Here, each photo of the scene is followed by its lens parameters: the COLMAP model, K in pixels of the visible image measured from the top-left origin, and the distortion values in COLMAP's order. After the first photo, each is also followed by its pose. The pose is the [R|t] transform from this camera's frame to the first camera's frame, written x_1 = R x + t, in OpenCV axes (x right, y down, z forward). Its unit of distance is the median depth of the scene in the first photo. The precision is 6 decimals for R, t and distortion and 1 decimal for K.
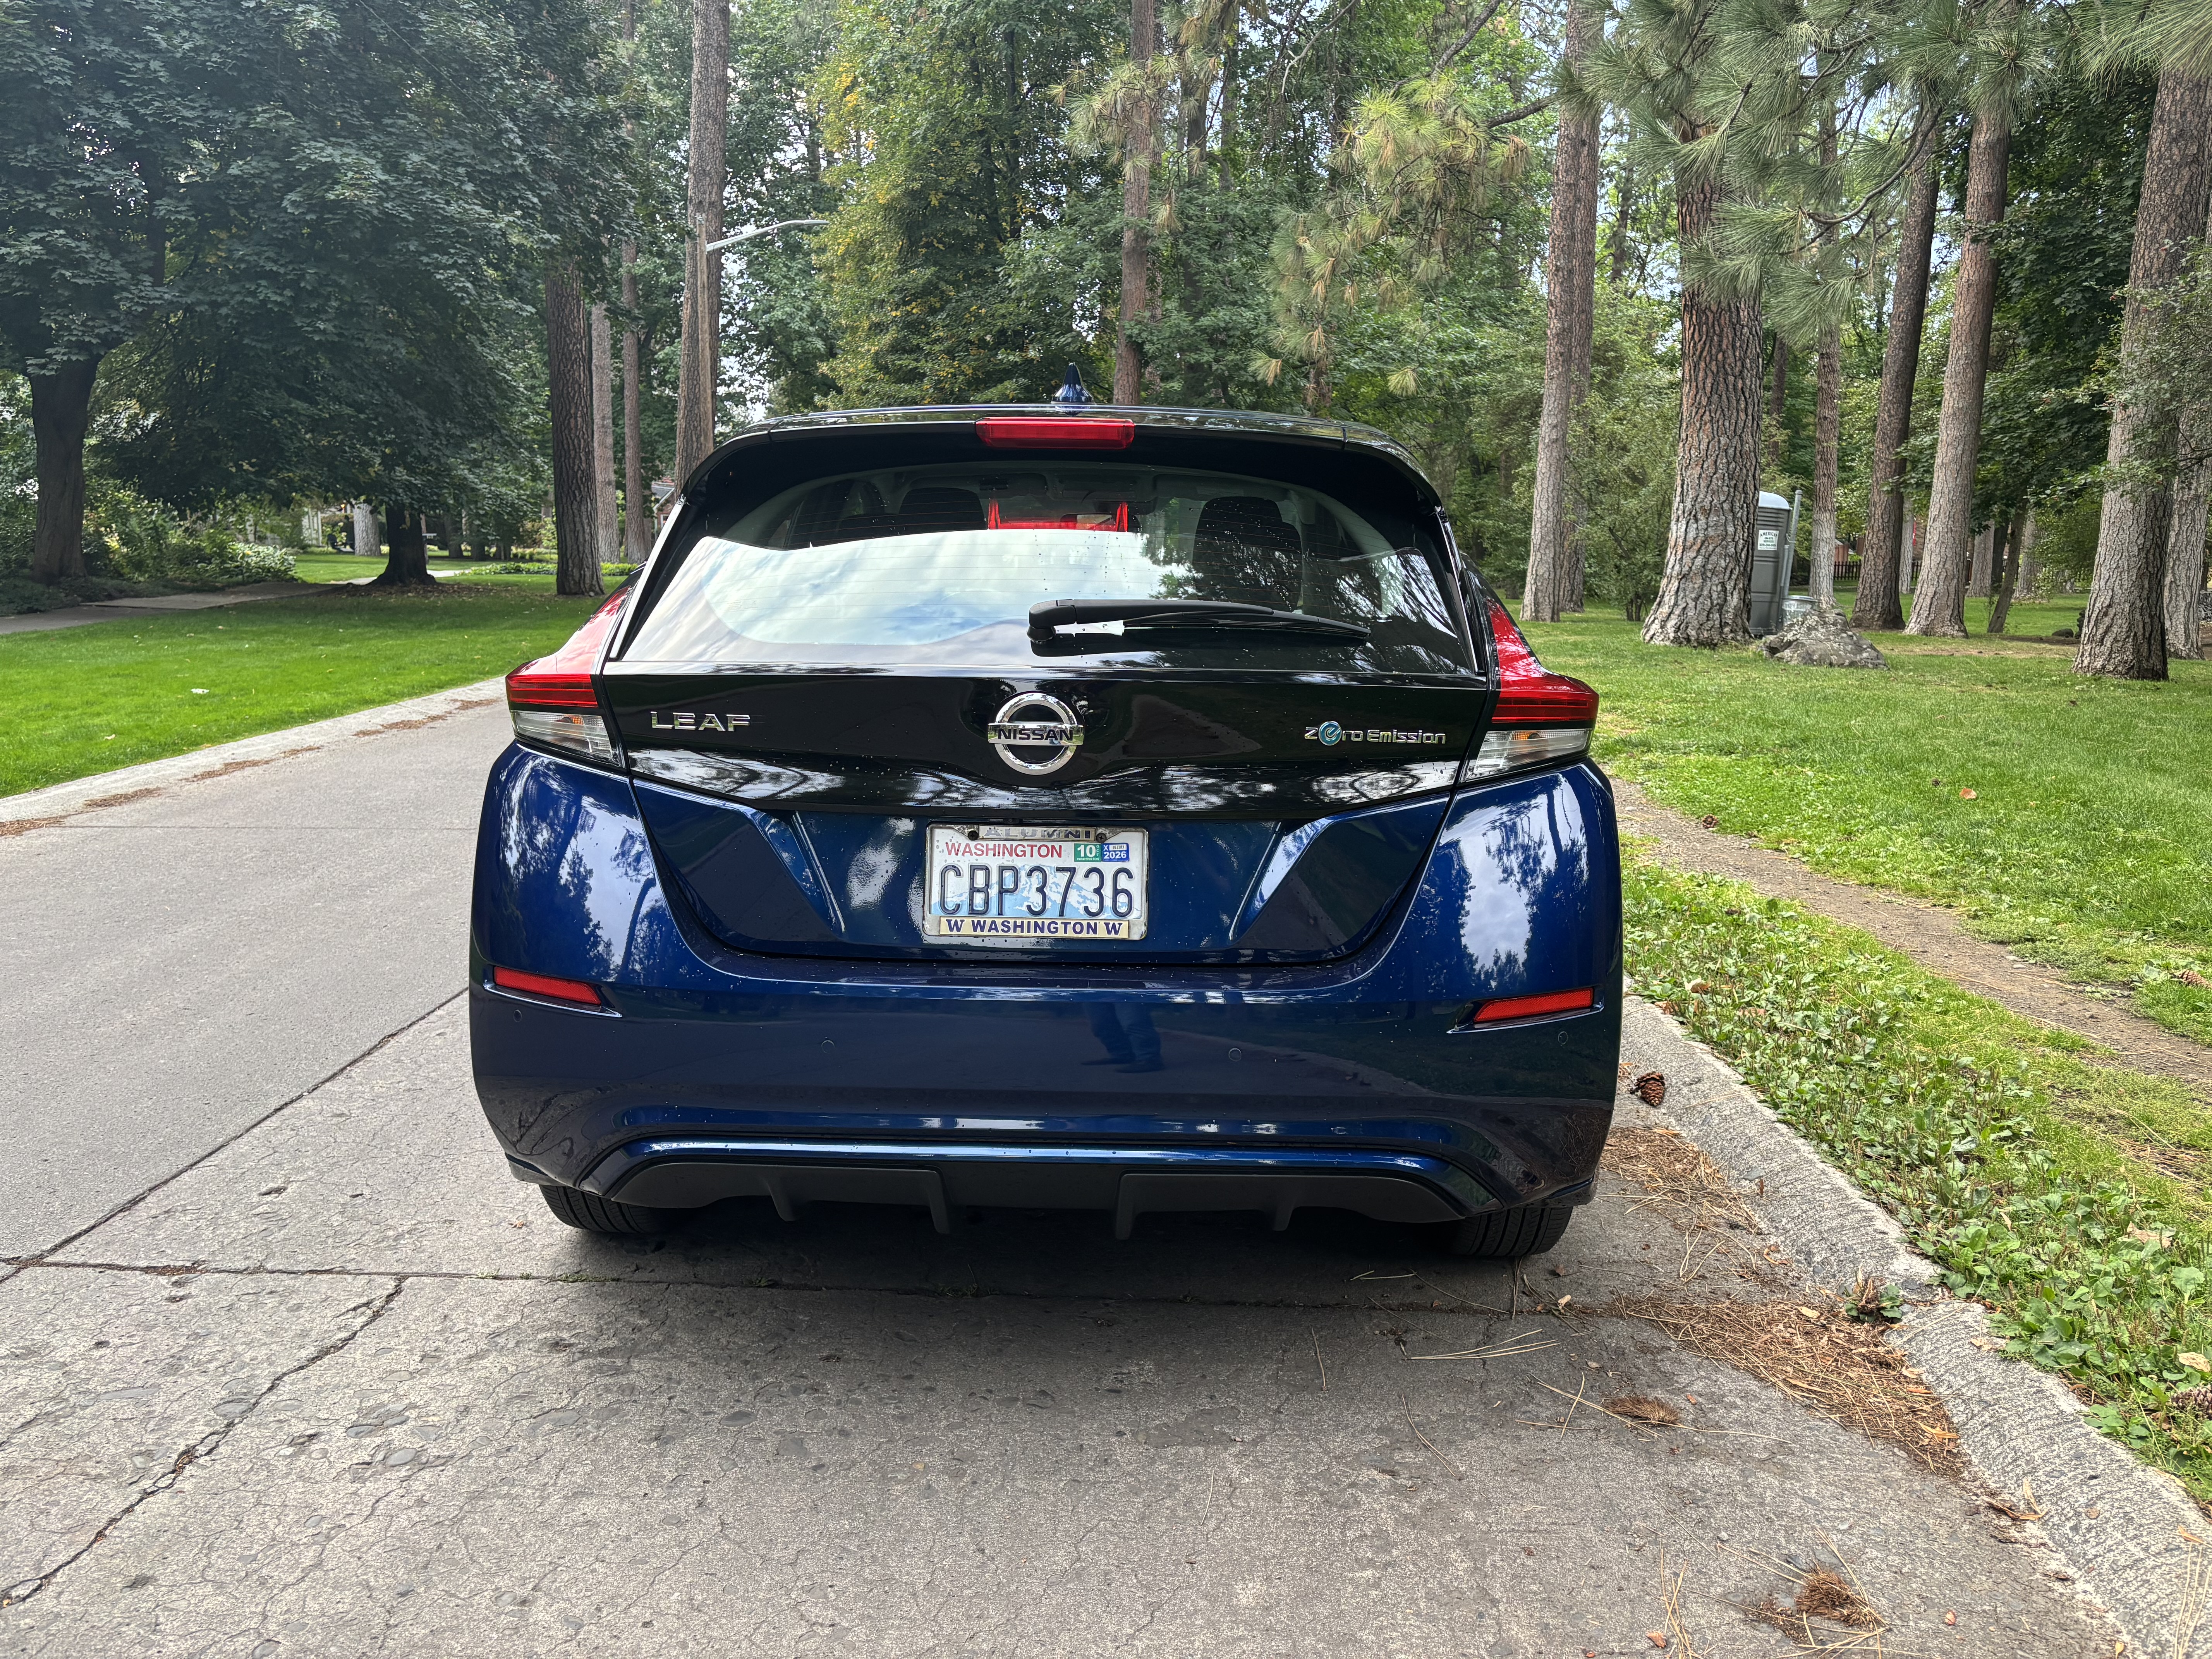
lens RADIAL K [[1705.0, 0, 1106.0], [0, 1705.0, 829.5], [0, 0, 1]] dist [0.056014, -0.050283]
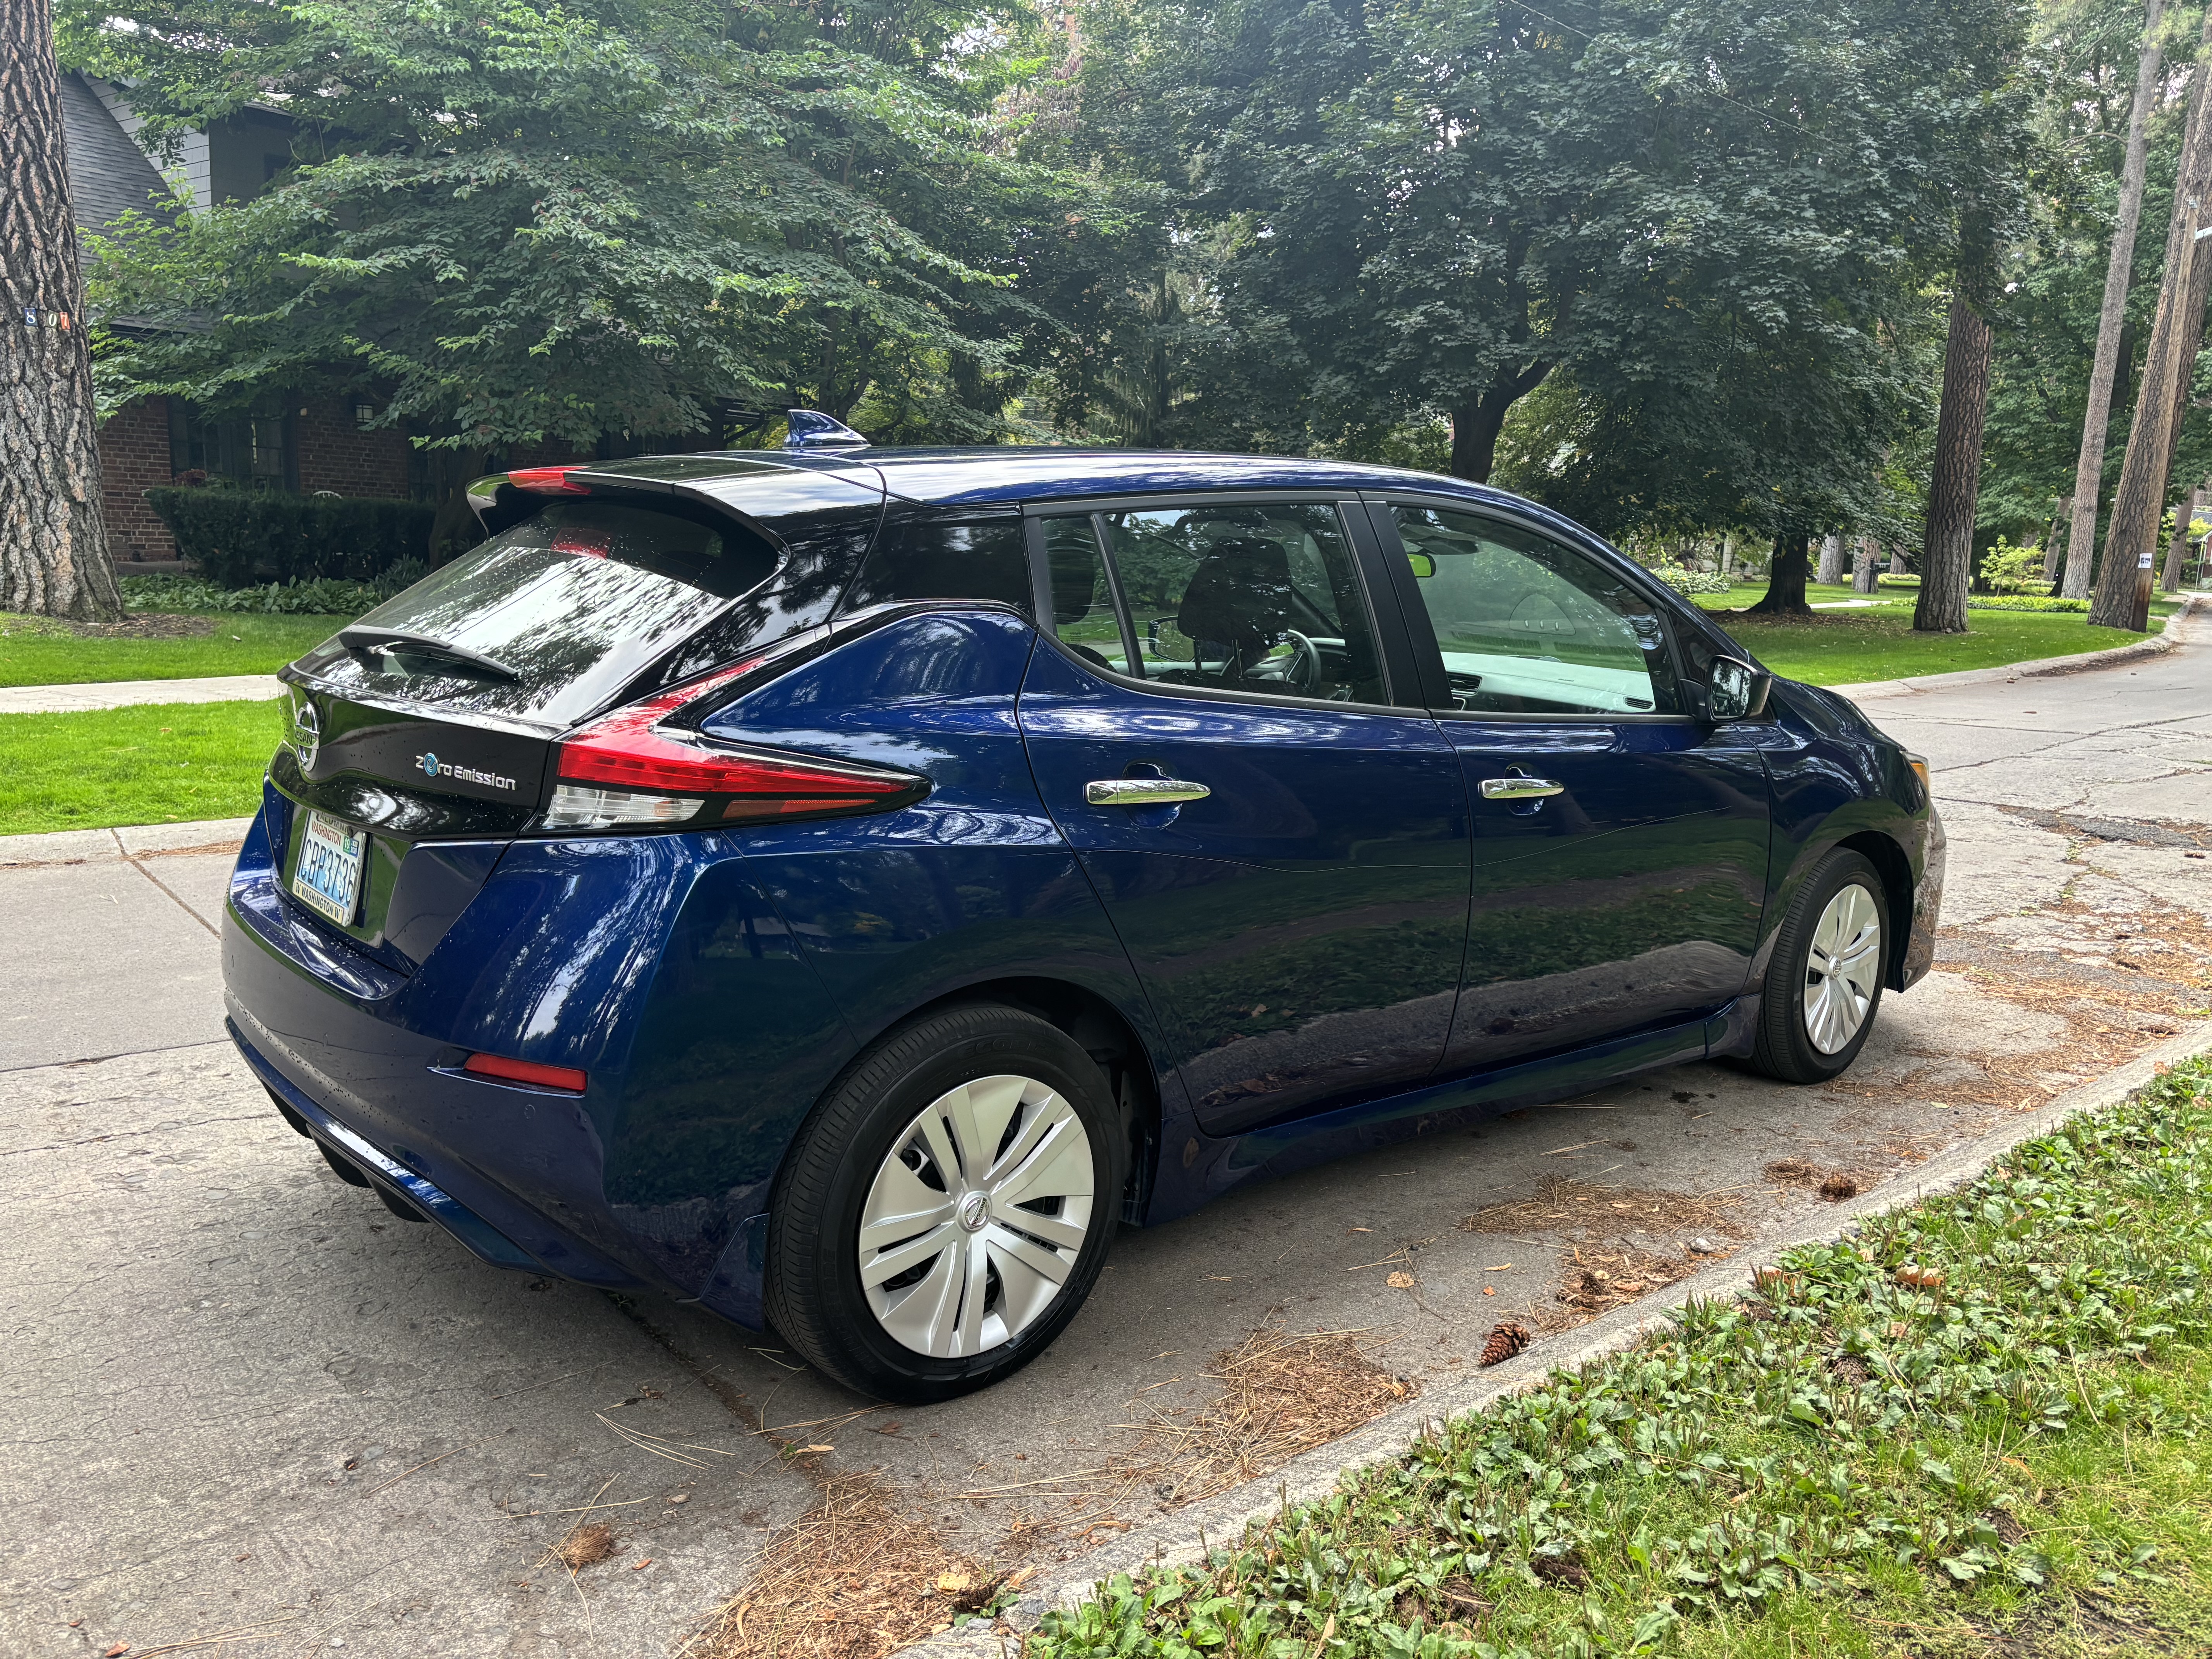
lens RADIAL K [[1696.0, 0, 1110.6], [0, 1696.0, 838.1], [0, 0, 1]] dist [0.049785, -0.031020]
pose [[0.654499, 0.142165, -0.742577, 1.004605], [-0.149291, 0.987126, 0.057400, -0.113822], [0.741177, 0.073292, 0.667297, 0.514155]]
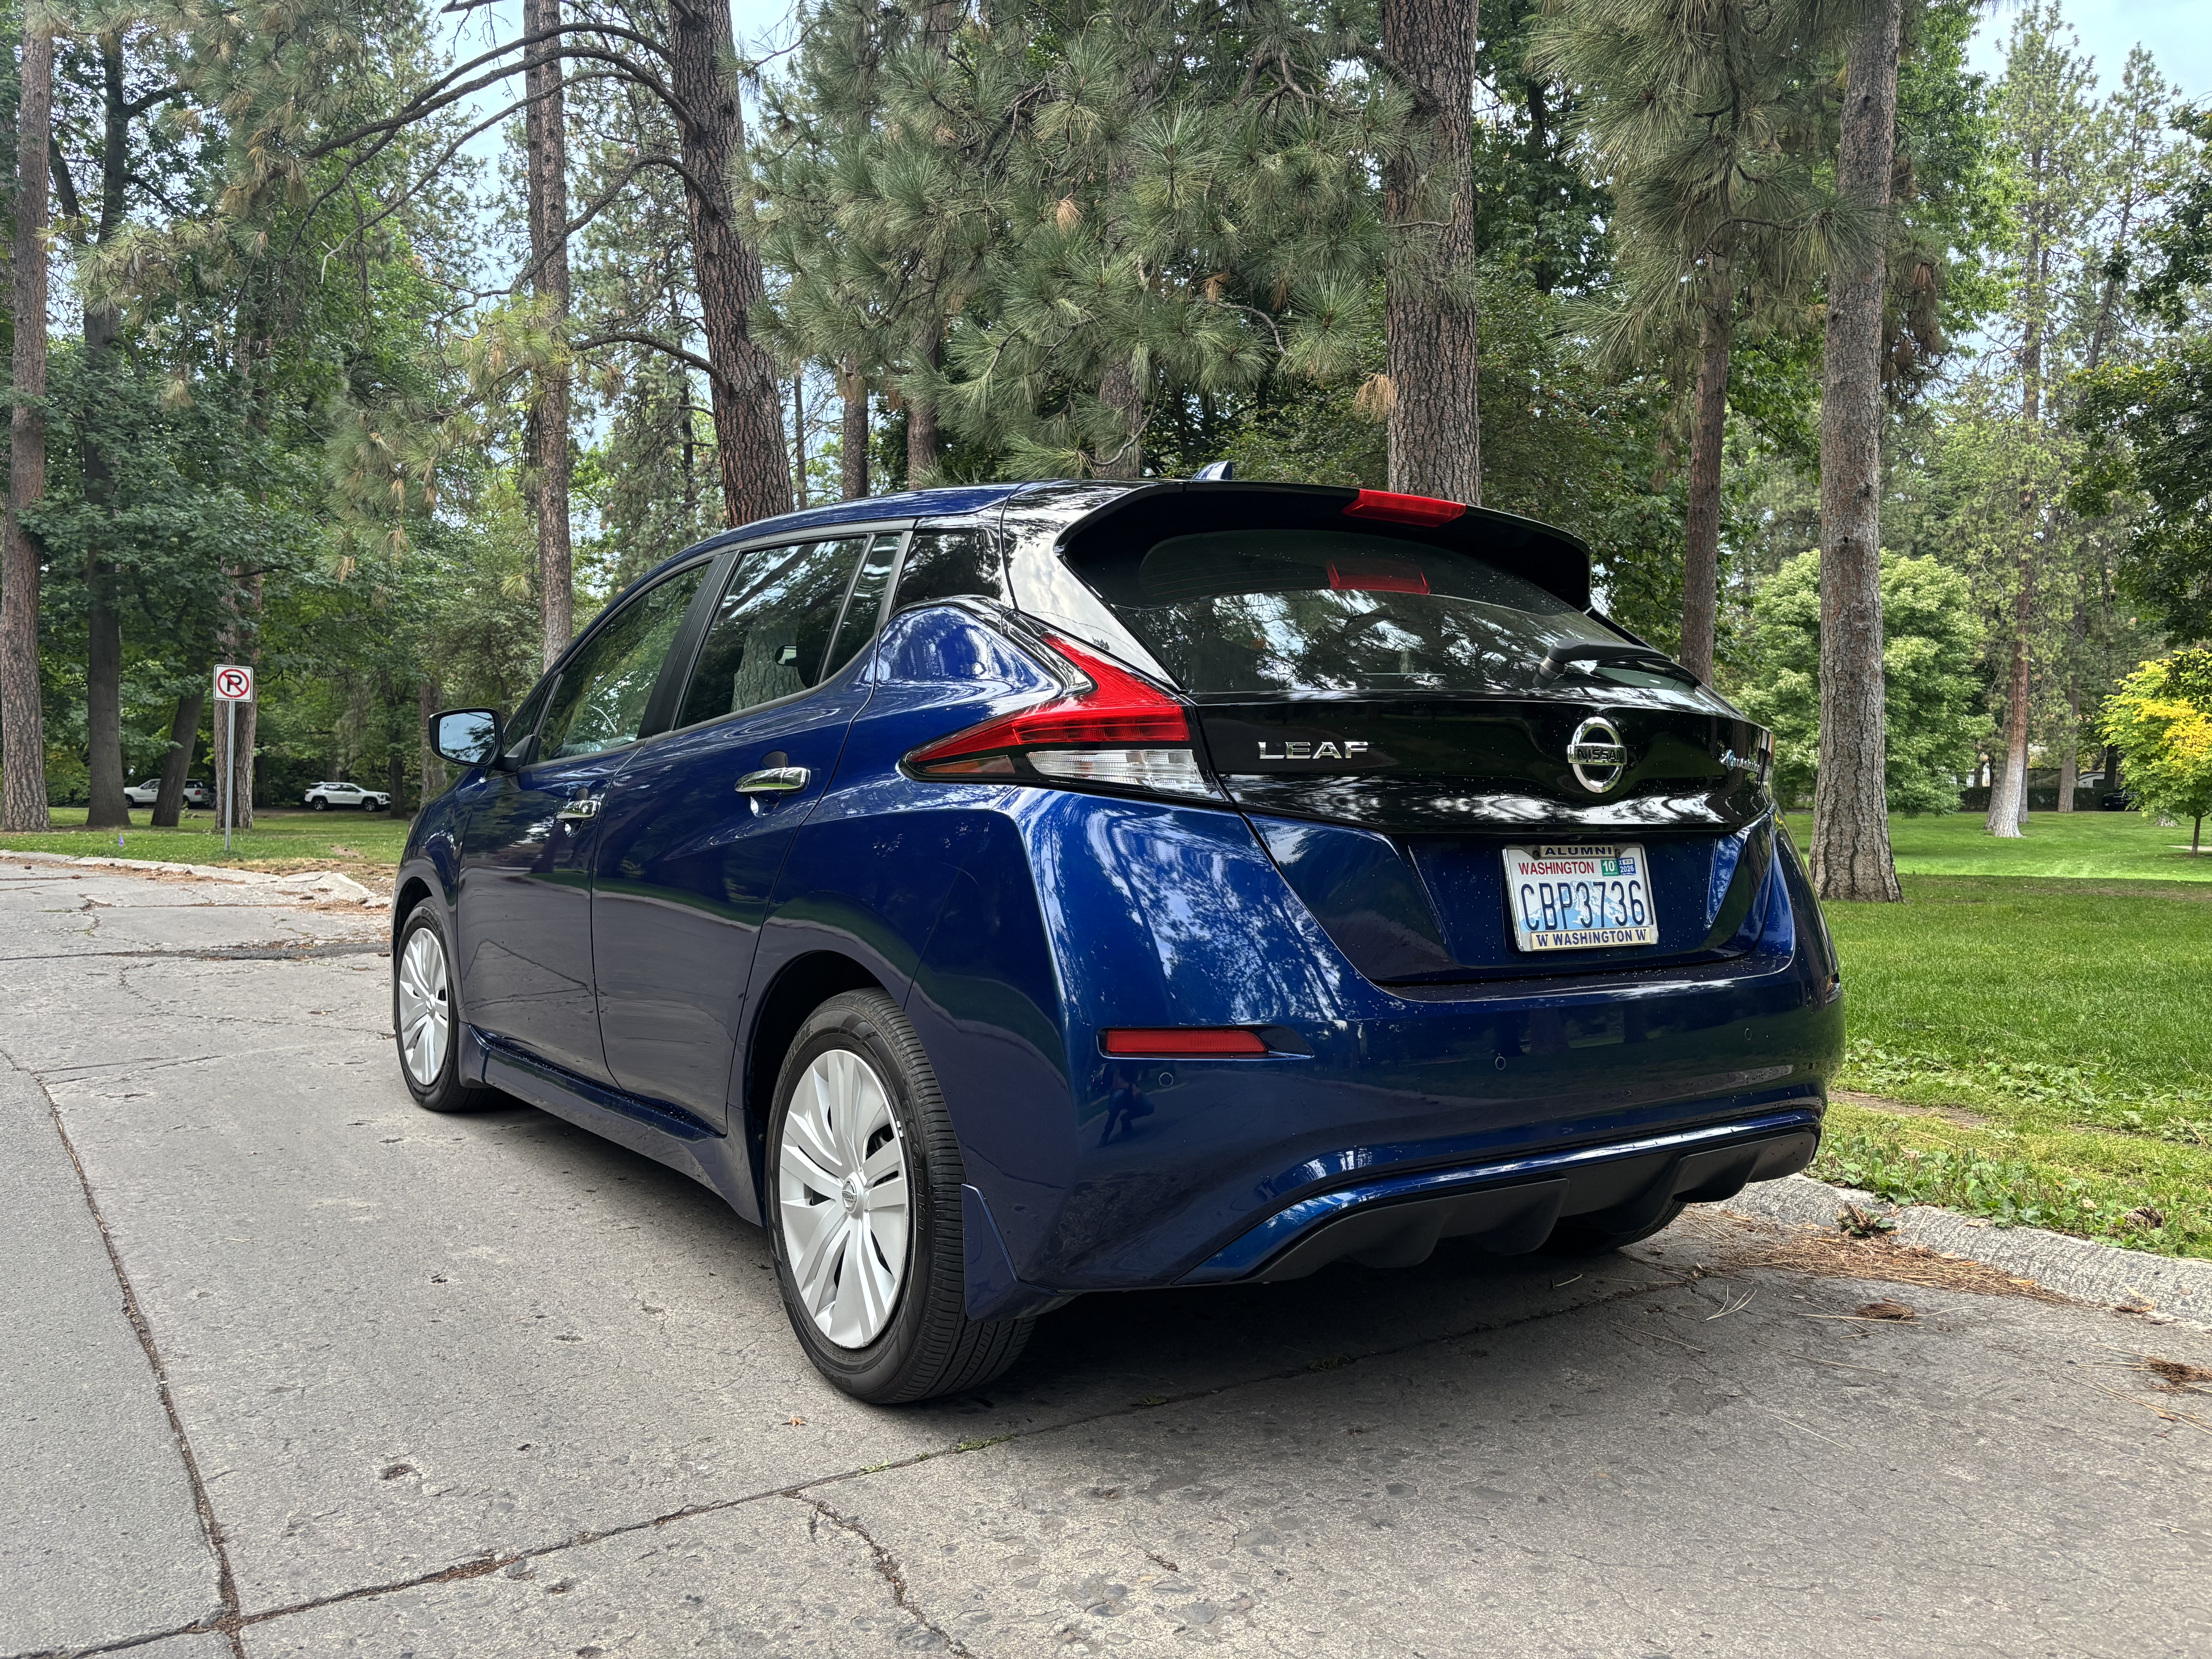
lens RADIAL K [[1696.0, 0, 1110.6], [0, 1696.0, 838.1], [0, 0, 1]] dist [0.049785, -0.031020]
pose [[0.804934, -0.022471, 0.592938, -0.773579], [0.100718, 0.989956, -0.099212, 0.059786], [-0.584753, 0.139579, 0.799113, 0.263615]]
